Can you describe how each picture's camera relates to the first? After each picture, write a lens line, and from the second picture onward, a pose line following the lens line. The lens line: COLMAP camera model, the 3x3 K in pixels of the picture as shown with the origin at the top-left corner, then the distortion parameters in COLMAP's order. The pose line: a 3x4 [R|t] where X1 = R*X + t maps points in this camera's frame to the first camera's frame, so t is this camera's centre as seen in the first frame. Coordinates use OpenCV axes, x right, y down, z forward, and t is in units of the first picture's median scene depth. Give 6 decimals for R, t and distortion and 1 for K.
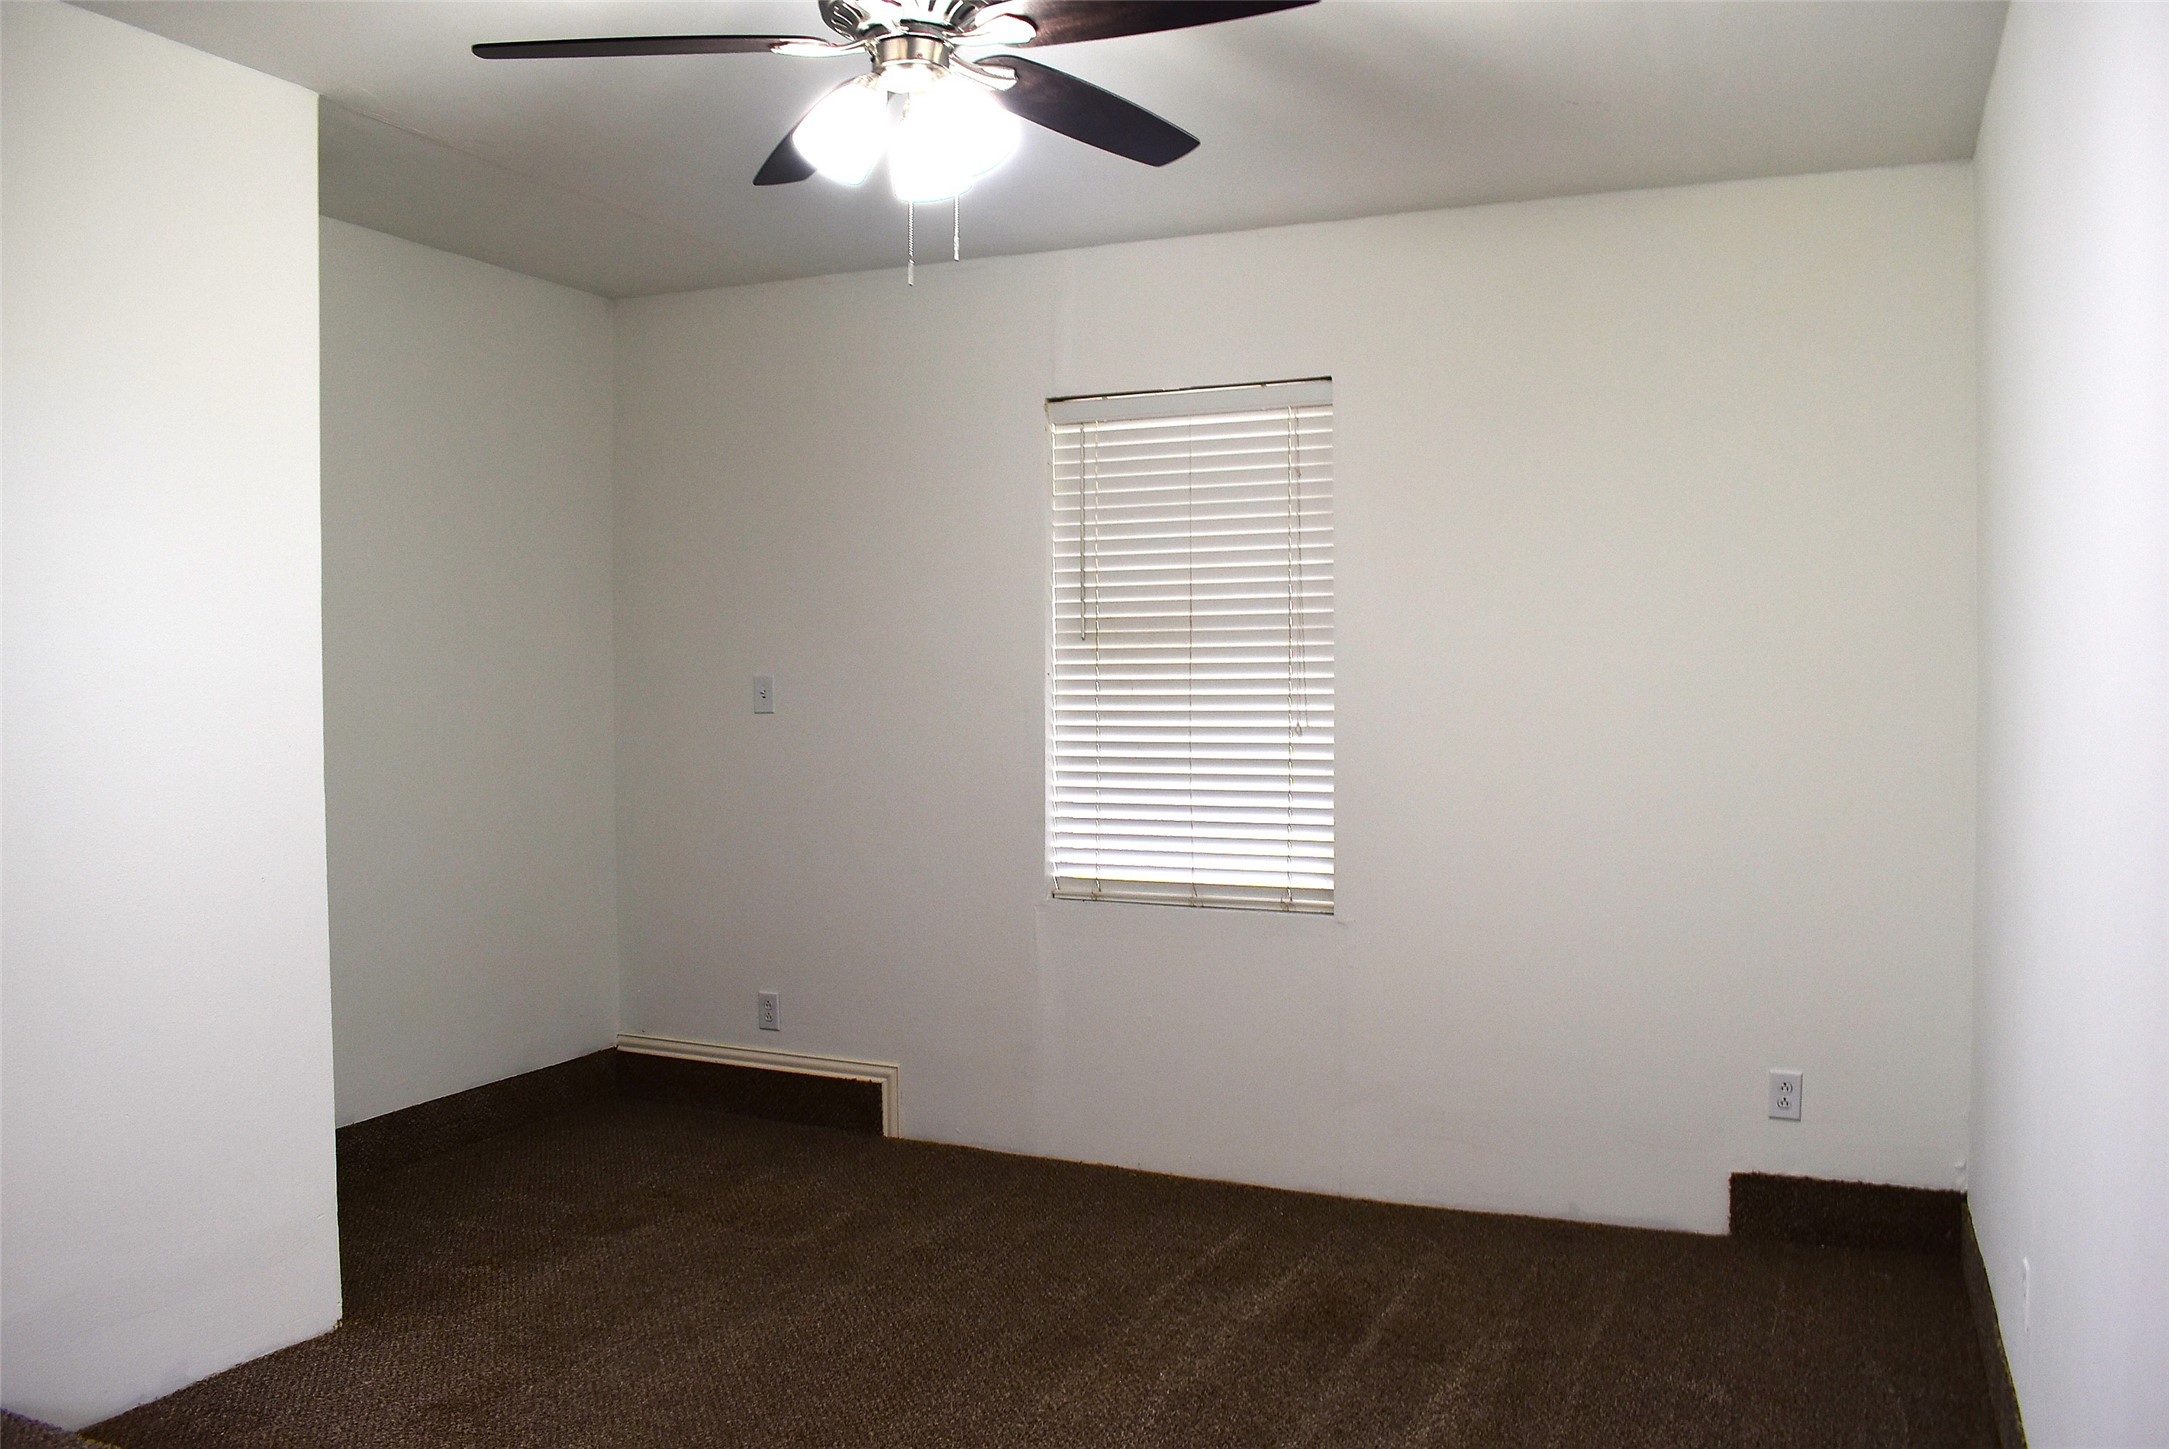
lens RADIAL K [[1786.1, 0, 1093.6], [0, 1786.1, 726.3], [0, 0, 1]] dist [-0.095307, 0.018809]
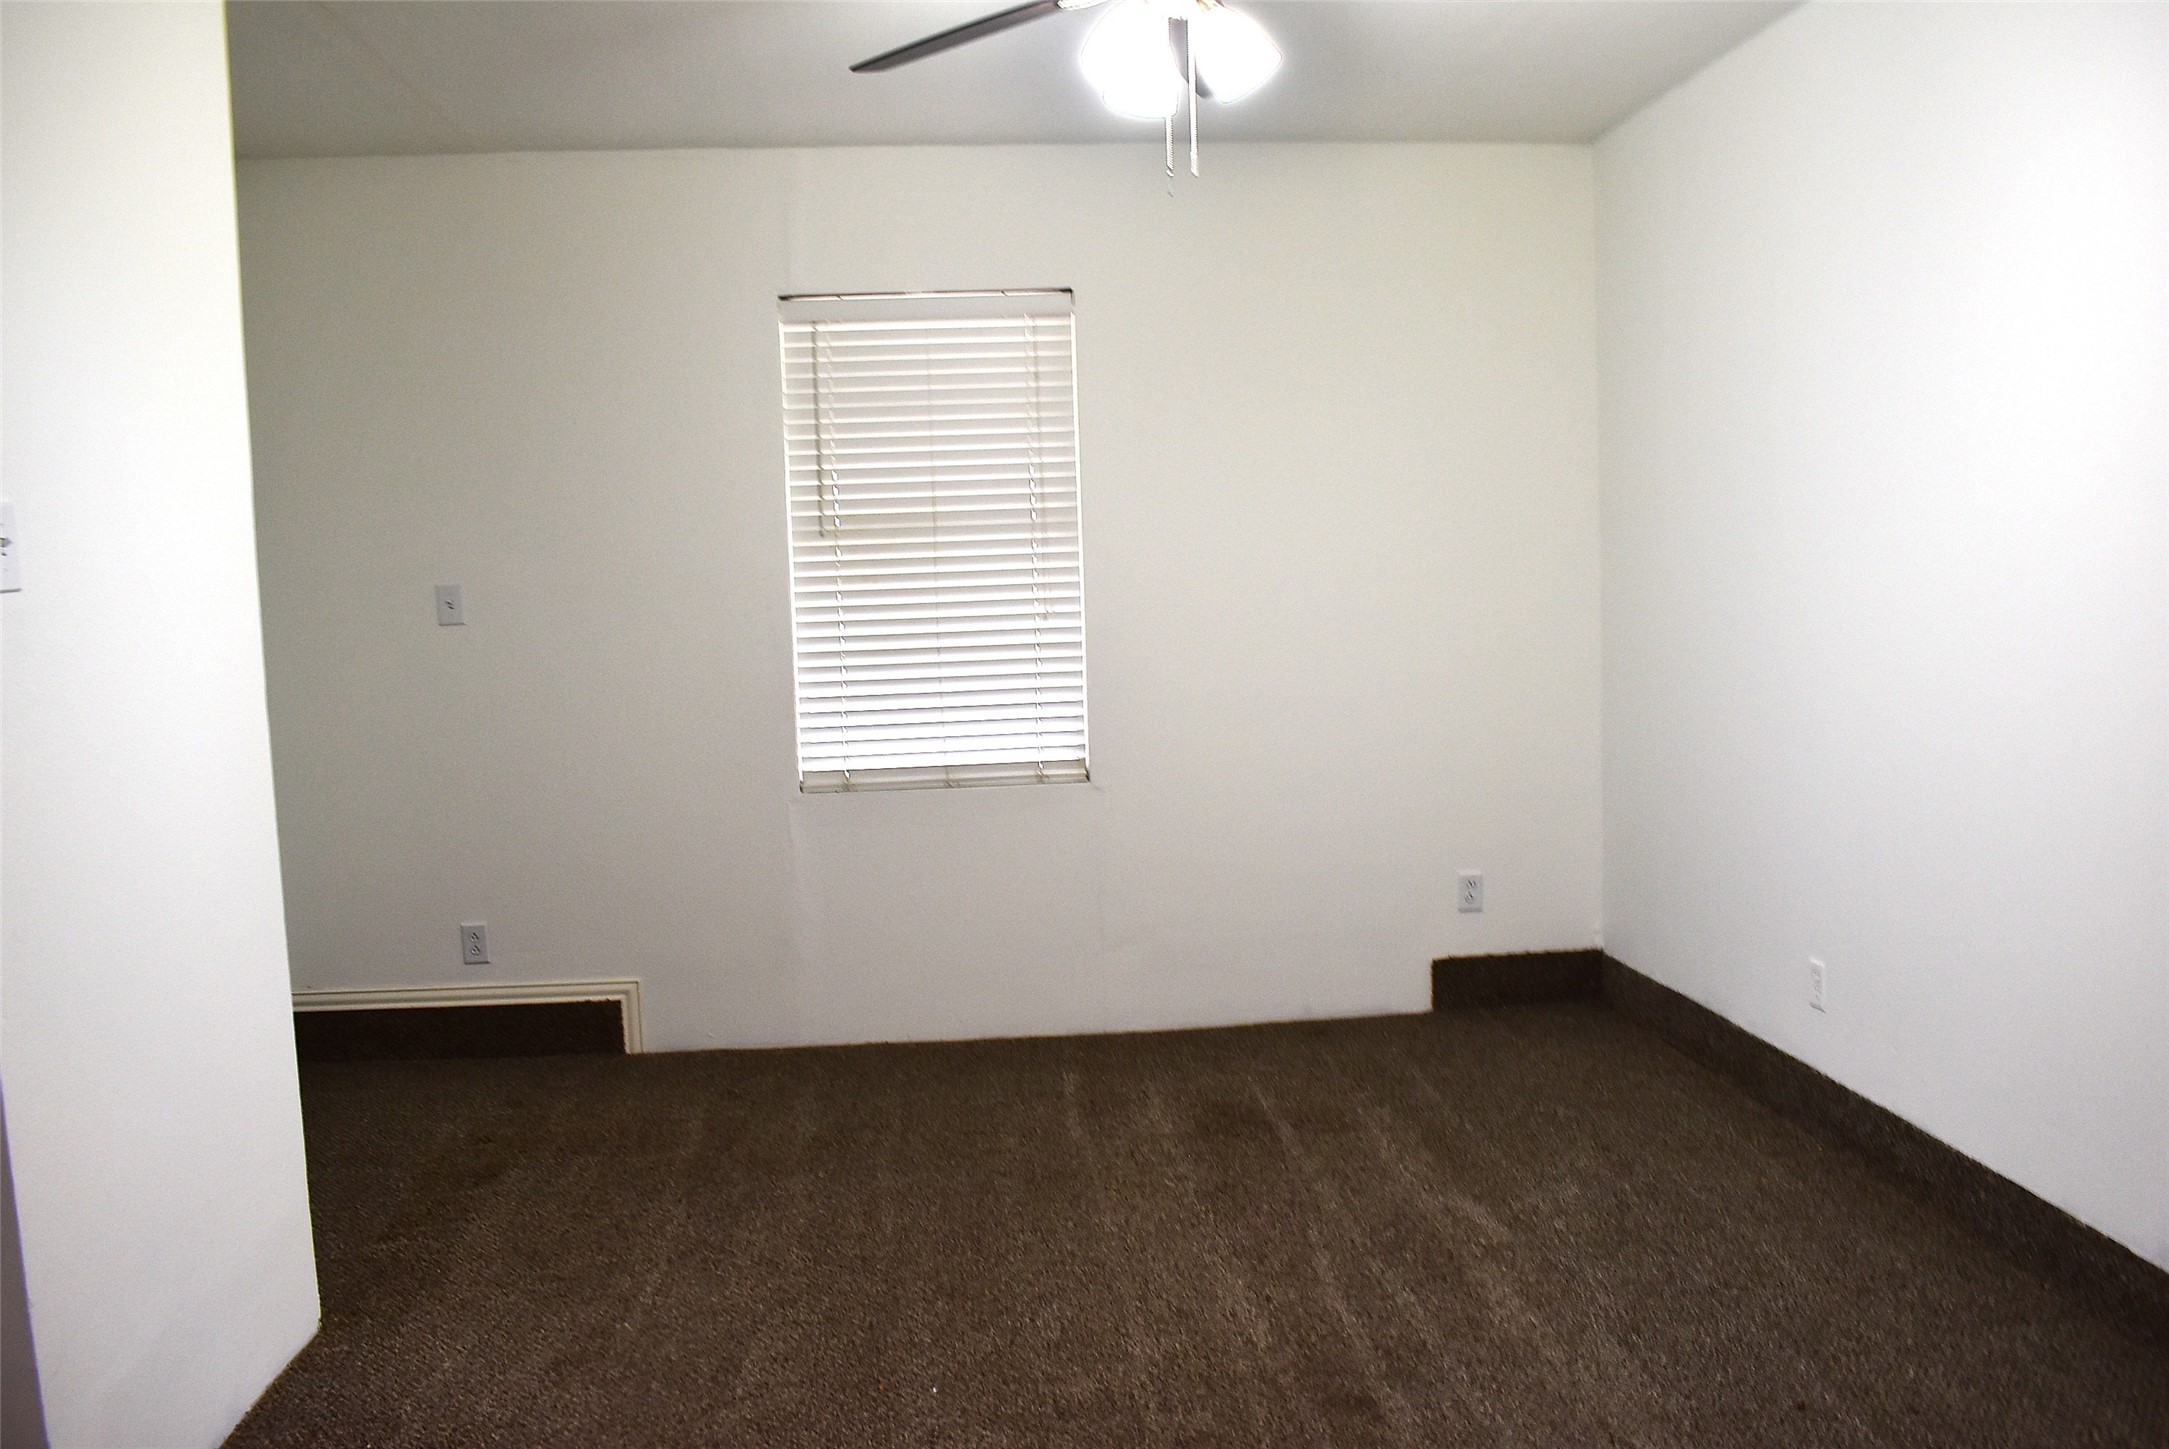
lens RADIAL K [[1786.1, 0, 1093.6], [0, 1786.1, 726.3], [0, 0, 1]] dist [-0.095307, 0.018809]
pose [[0.862349, -0.067169, 0.501840, -0.400252], [0.044371, 0.997373, 0.057248, 0.008569], [-0.504367, -0.027100, 0.863064, 0.043304]]
